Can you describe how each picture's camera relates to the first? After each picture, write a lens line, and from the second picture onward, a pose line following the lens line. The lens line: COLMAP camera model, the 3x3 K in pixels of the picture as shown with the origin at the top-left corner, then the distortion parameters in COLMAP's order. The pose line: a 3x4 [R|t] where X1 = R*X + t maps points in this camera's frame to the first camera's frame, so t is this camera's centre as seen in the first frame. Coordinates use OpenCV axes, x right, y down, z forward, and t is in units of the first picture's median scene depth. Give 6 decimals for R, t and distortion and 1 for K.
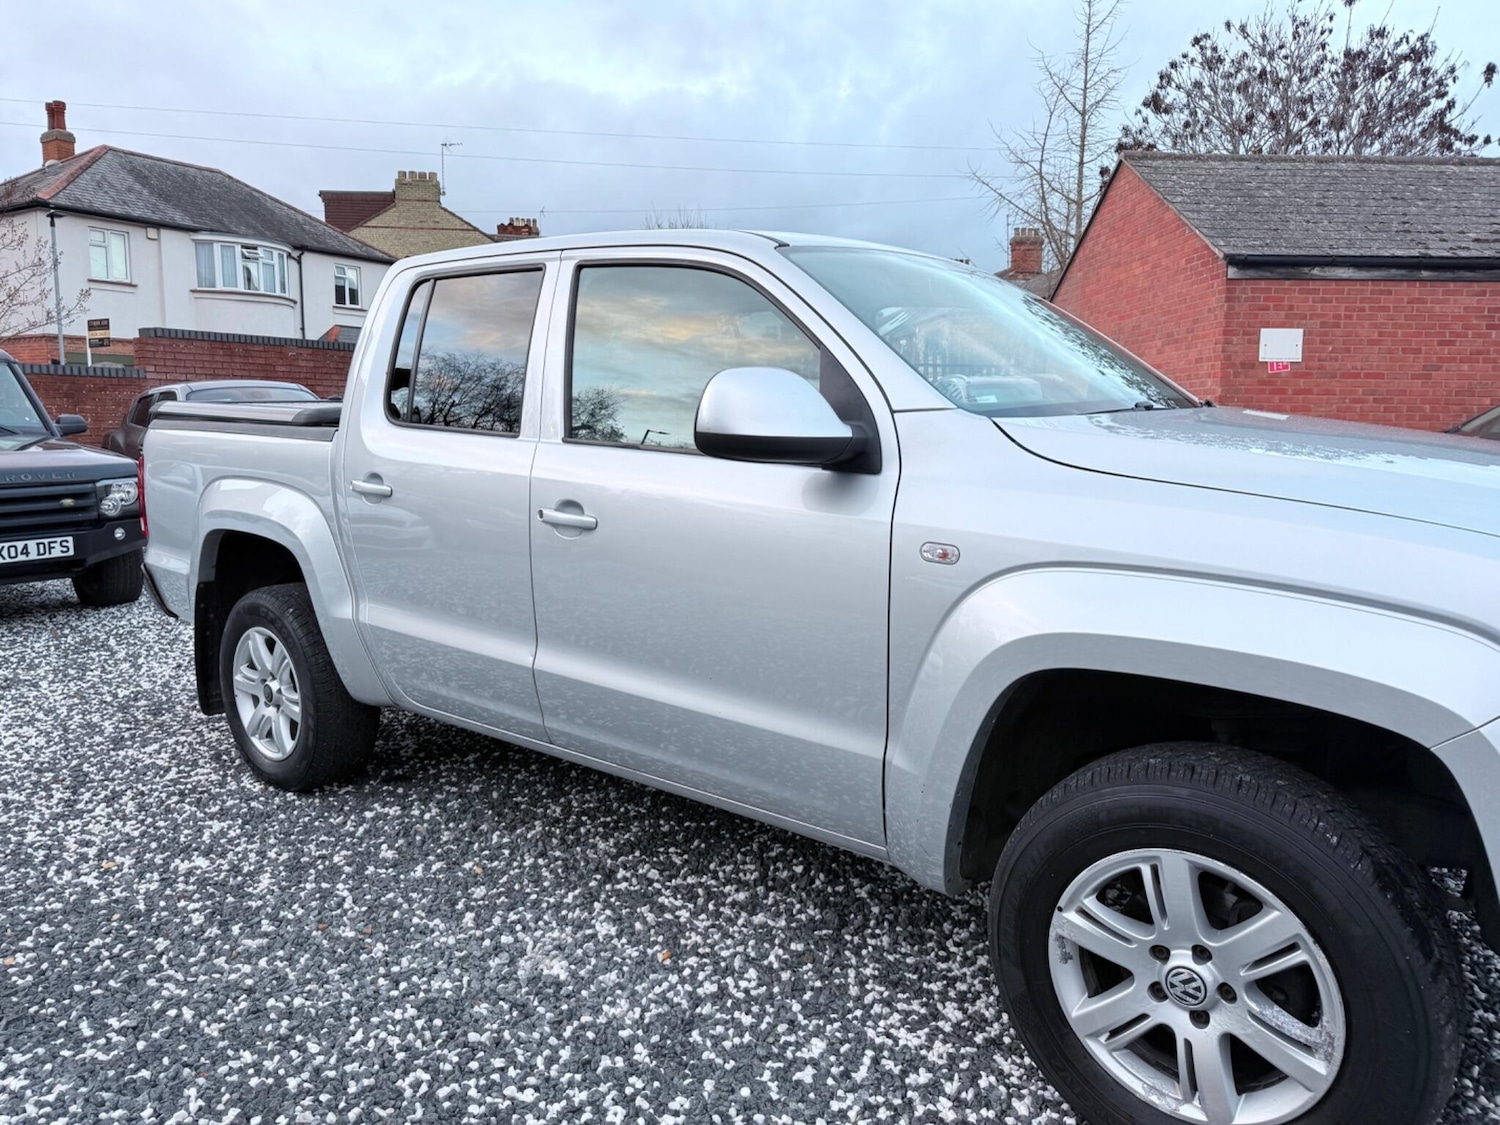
lens RADIAL K [[1062.2, 0, 744.5], [0, 1062.2, 556.1], [0, 0, 1]] dist [0.001172, -0.004401]
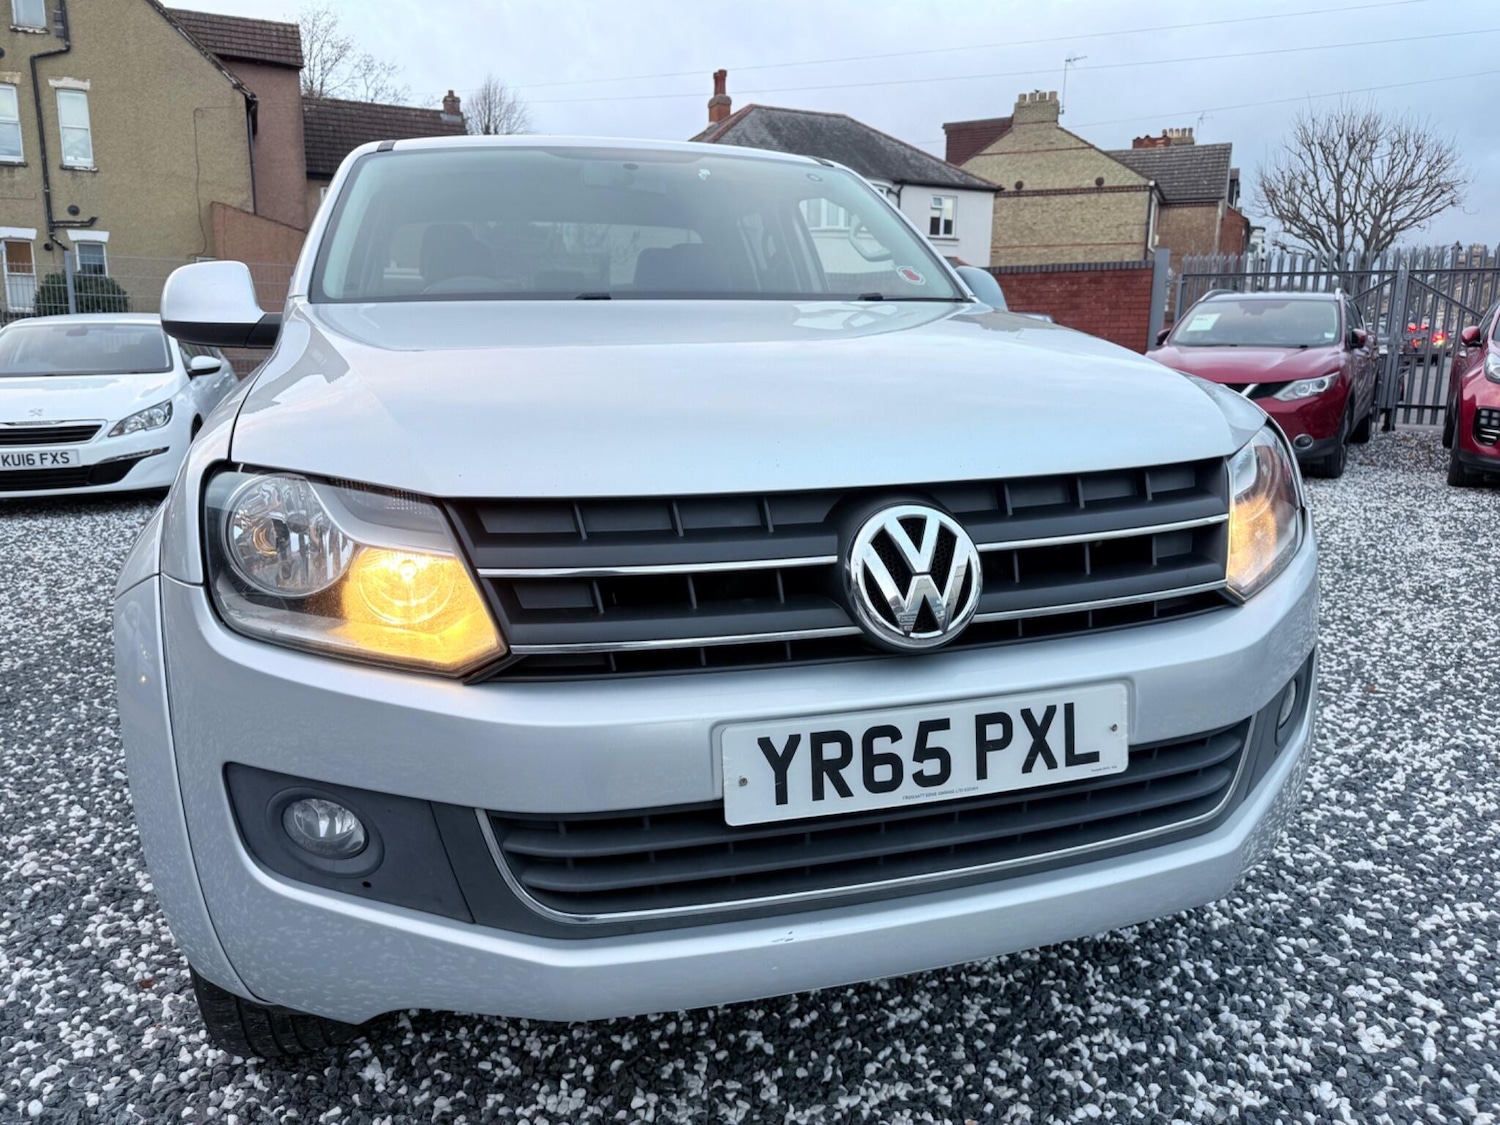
lens RADIAL K [[1068.3, 0, 744.5], [0, 1068.3, 544.6], [0, 0, 1]] dist [0.011331, -0.015682]
pose [[0.825035, 0.109582, -0.554355, 0.250363], [-0.080274, 0.993796, 0.076979, -0.001738], [0.559351, -0.019010, 0.828713, 0.071707]]
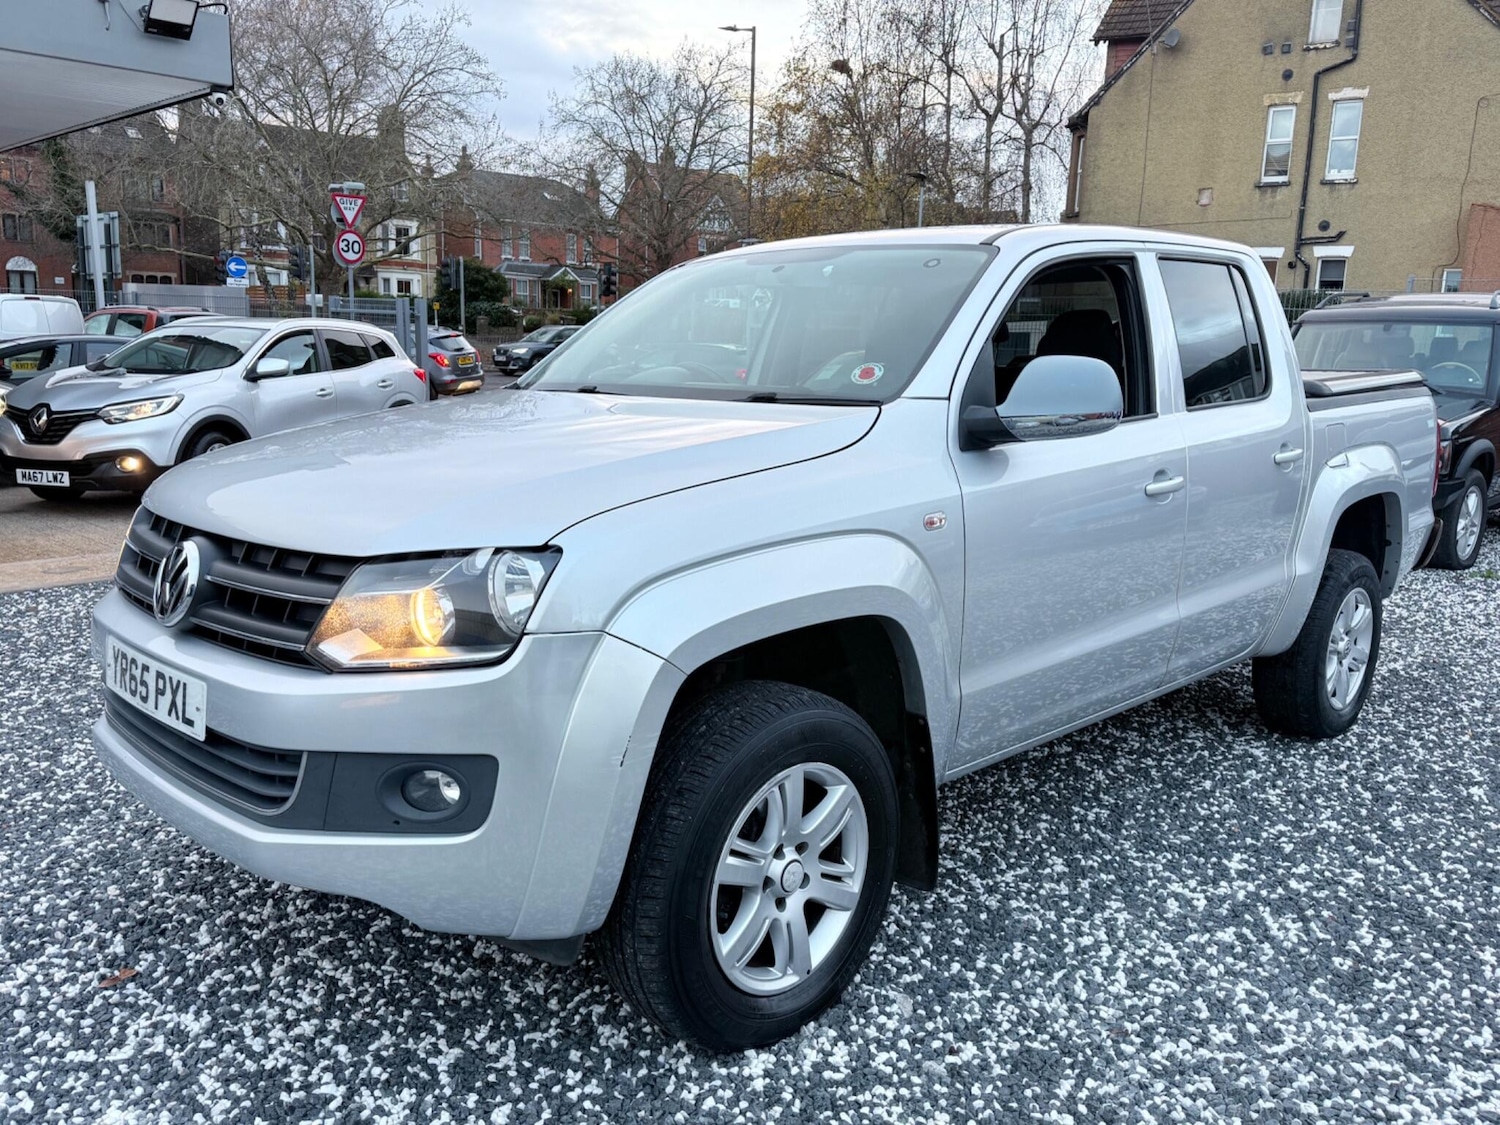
lens RADIAL K [[1195.0, 0, 745.7], [0, 1195.0, 563.3], [0, 0, 1]] dist [0.072134, -0.108206]
pose [[-0.100966, 0.182784, -0.977955, 0.422135], [-0.154062, 0.968249, 0.196875, -0.059236], [0.982889, 0.170543, -0.069600, 0.318274]]
